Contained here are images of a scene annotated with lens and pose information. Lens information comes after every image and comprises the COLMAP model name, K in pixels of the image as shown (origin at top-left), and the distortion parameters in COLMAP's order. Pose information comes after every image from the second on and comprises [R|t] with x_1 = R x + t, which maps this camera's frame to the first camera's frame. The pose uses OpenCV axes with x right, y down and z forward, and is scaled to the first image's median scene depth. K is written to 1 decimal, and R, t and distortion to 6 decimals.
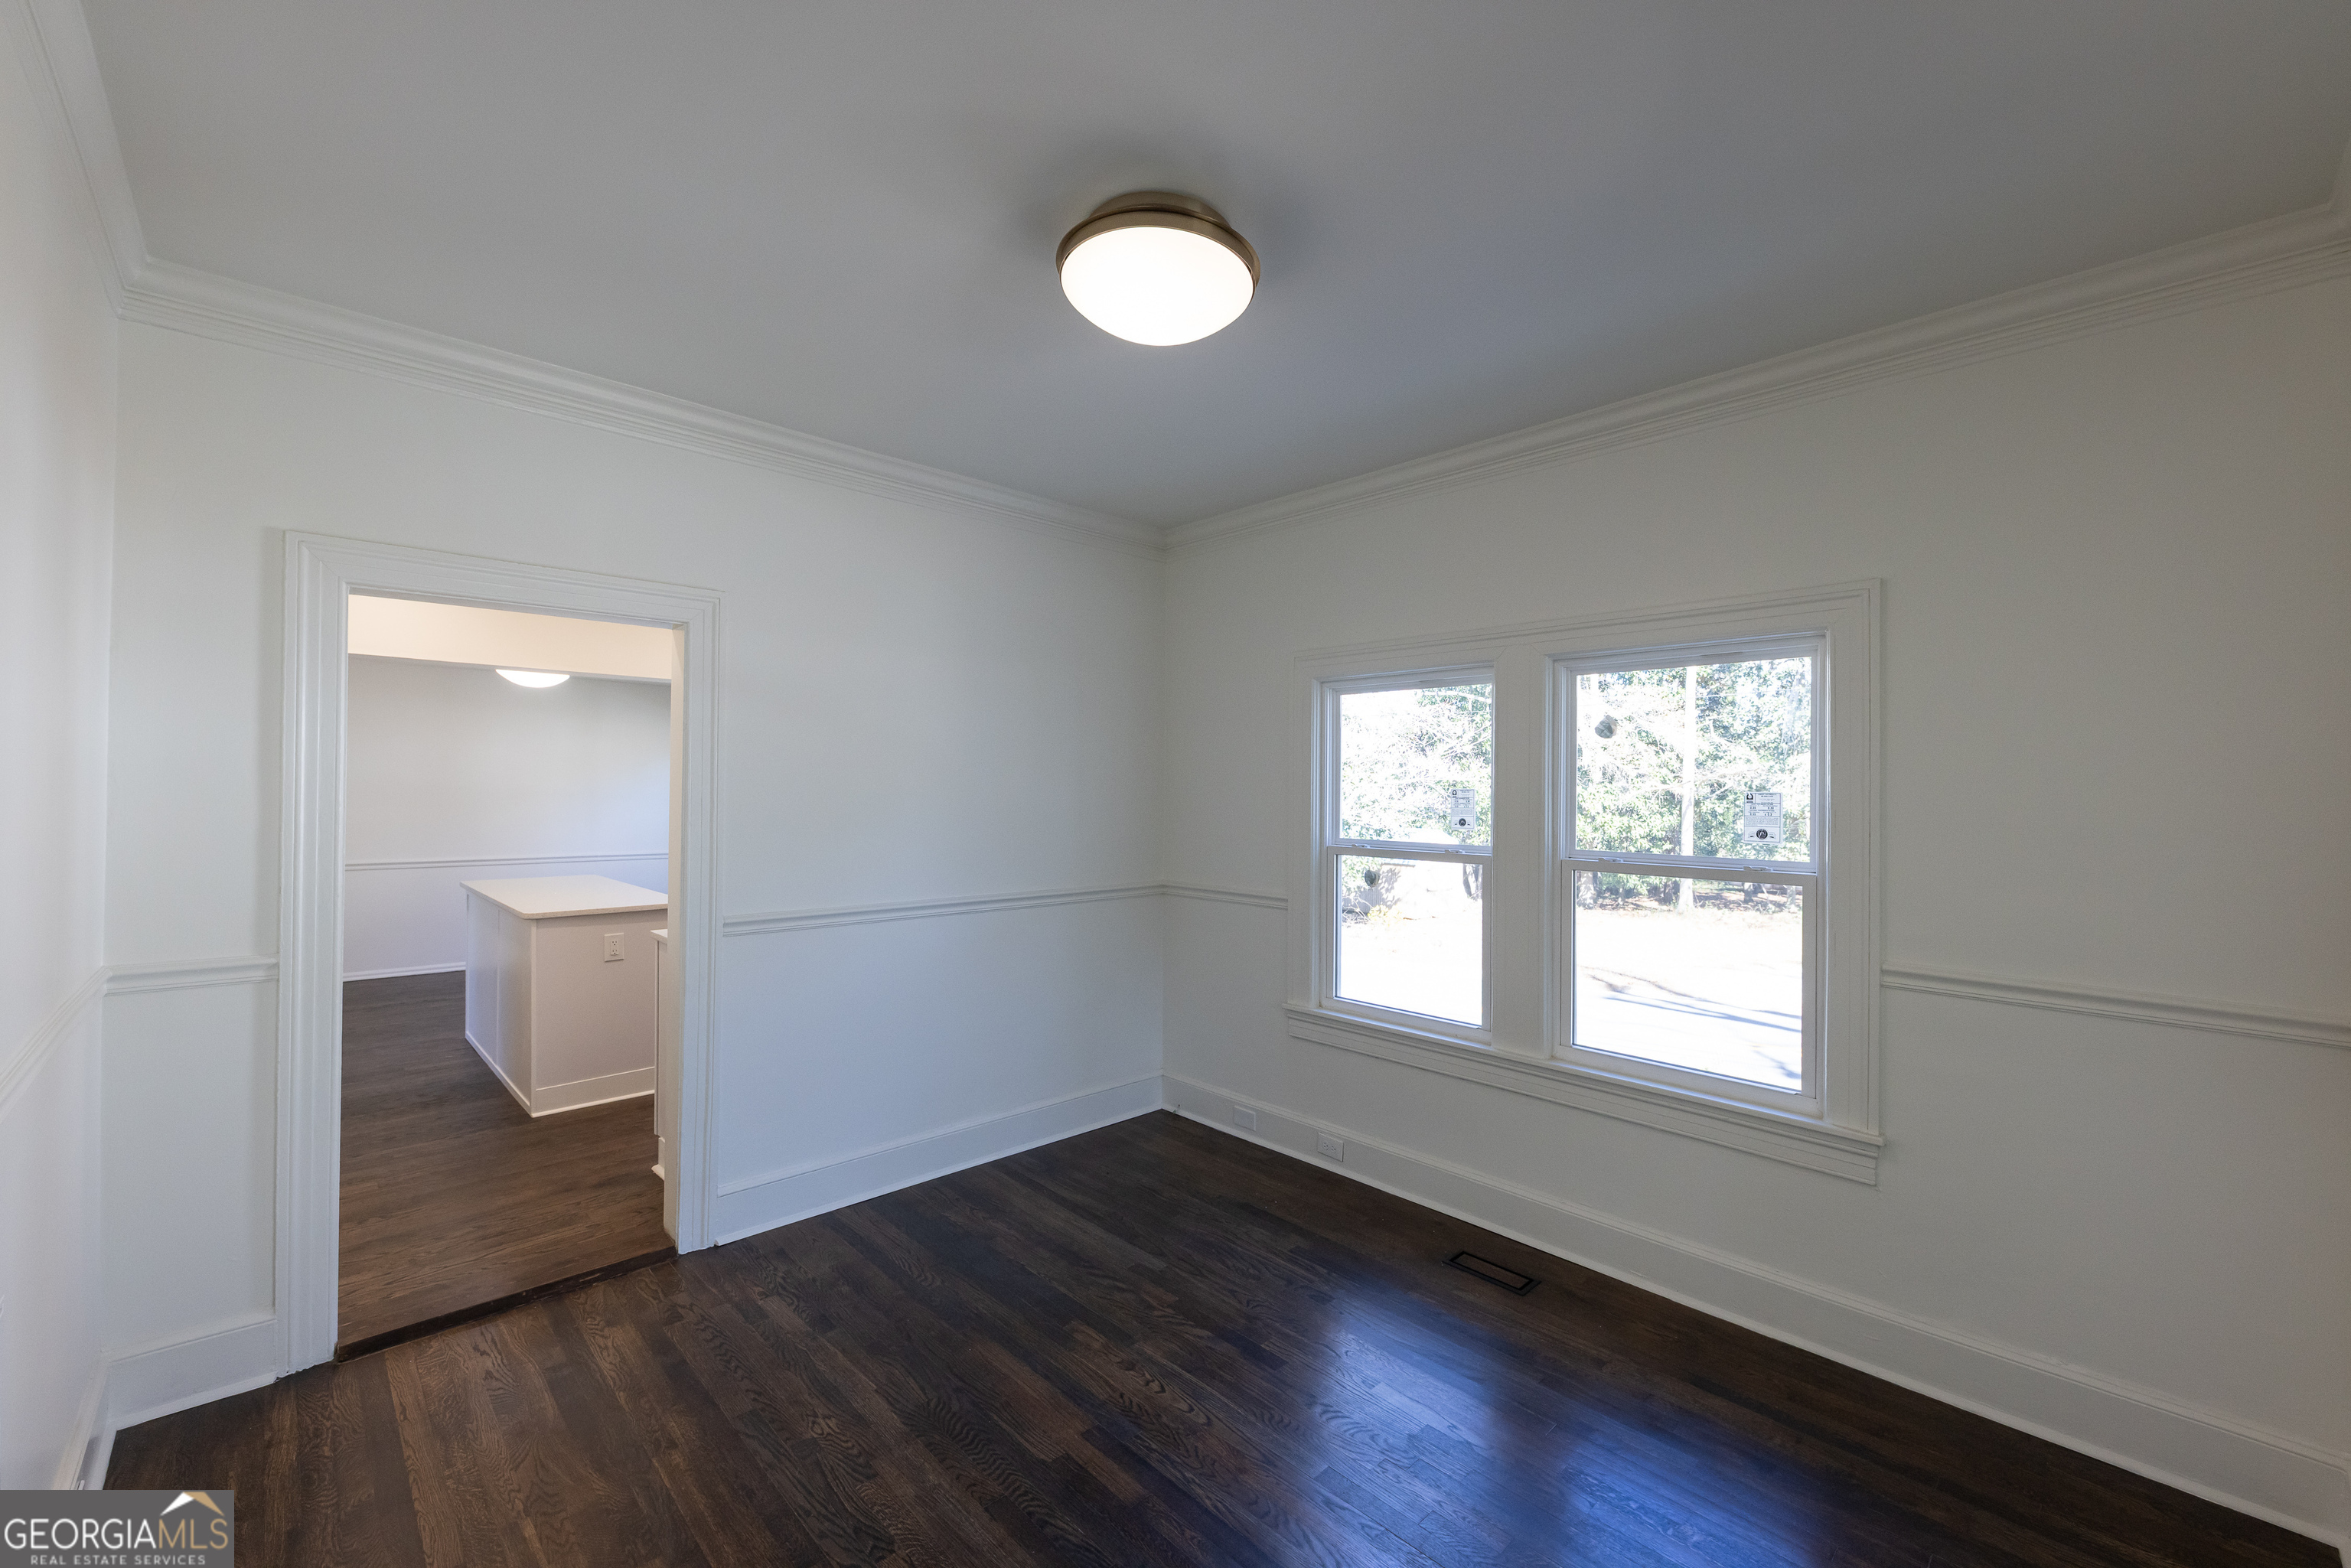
lens RADIAL K [[956.2, 0, 1179.2], [0, 956.2, 794.3], [0, 0, 1]] dist [0.015969, 0.000031]
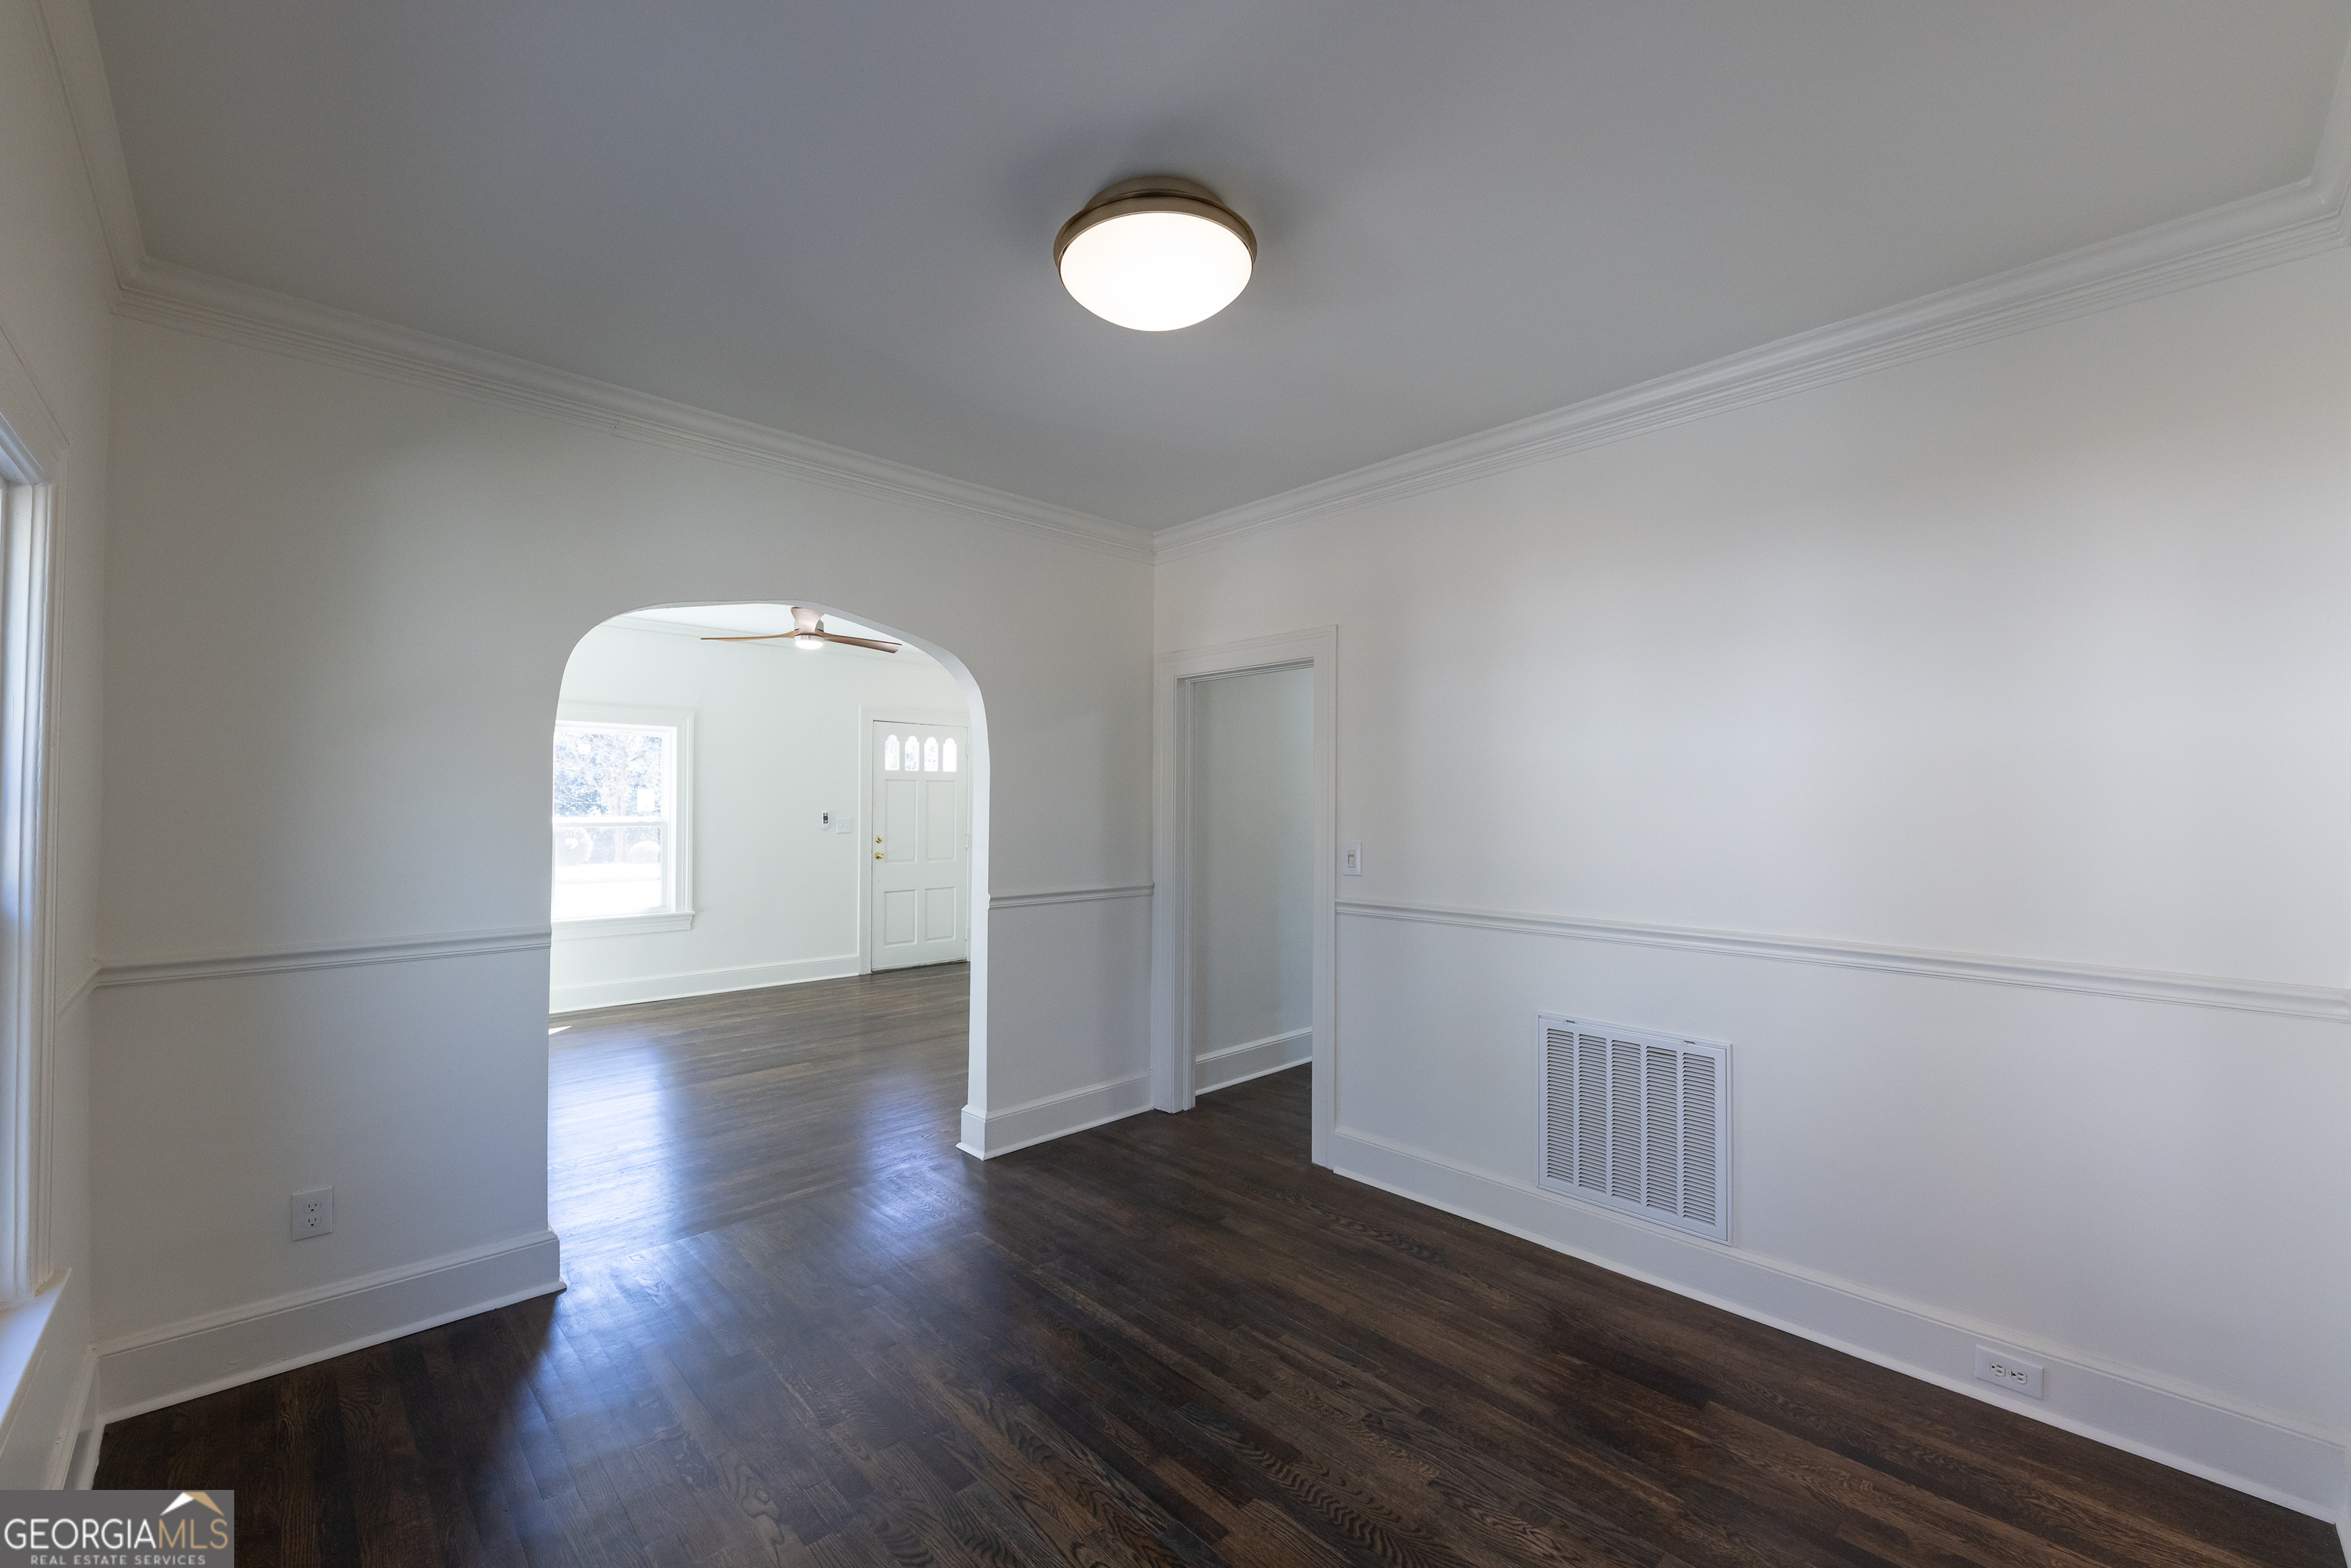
lens RADIAL K [[956.2, 0, 1179.2], [0, 956.2, 794.3], [0, 0, 1]] dist [0.015969, 0.000031]
pose [[-0.999799, -0.016119, -0.011929, -0.040517], [-0.016019, 0.999836, -0.008414, 0.026665], [0.012062, -0.008222, -0.999893, 1.997621]]
